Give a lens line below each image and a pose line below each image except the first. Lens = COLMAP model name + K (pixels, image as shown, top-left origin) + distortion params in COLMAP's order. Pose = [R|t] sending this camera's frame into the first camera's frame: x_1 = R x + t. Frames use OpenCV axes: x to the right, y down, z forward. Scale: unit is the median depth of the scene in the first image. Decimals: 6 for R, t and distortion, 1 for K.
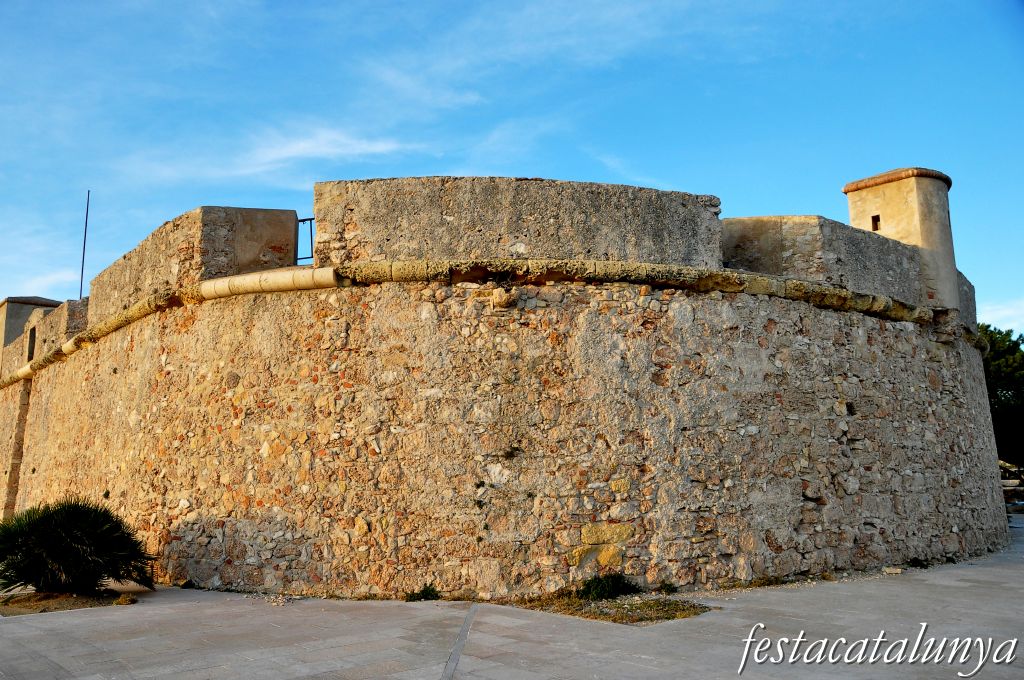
lens RADIAL K [[817.0, 0, 494.4], [0, 817.0, 360.4], [0, 0, 1]] dist [-0.169323, 0.140447]
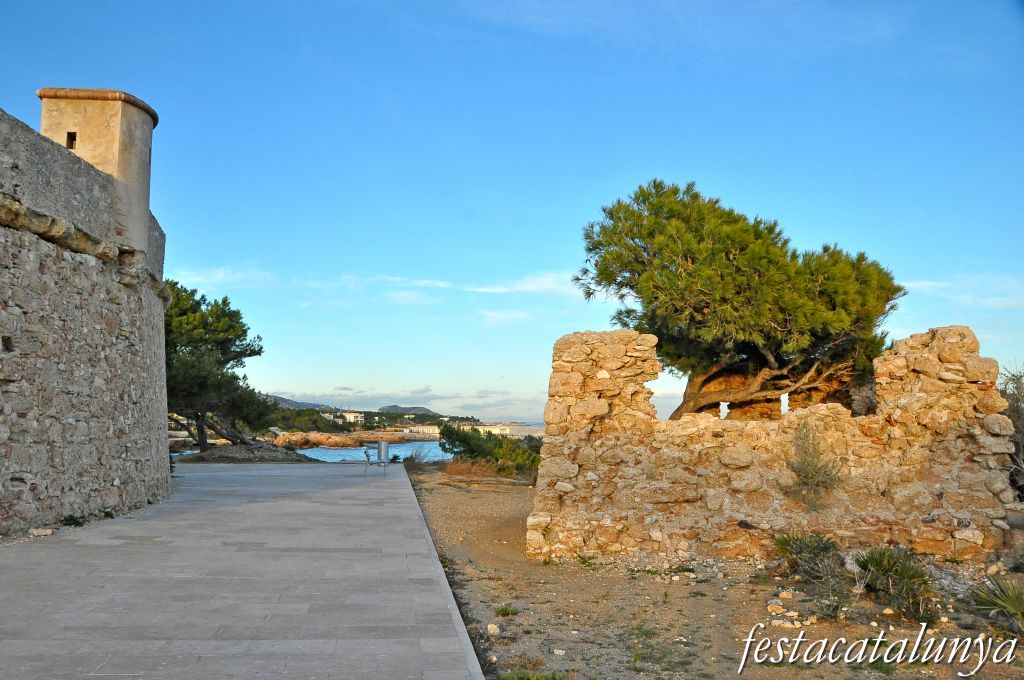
lens RADIAL K [[817.0, 0, 494.4], [0, 817.0, 360.4], [0, 0, 1]] dist [-0.169323, 0.140447]
pose [[0.579778, 0.067836, 0.811946, 0.070146], [-0.118759, 0.992921, 0.001846, 0.014040], [-0.806073, -0.097496, 0.583730, 0.088650]]
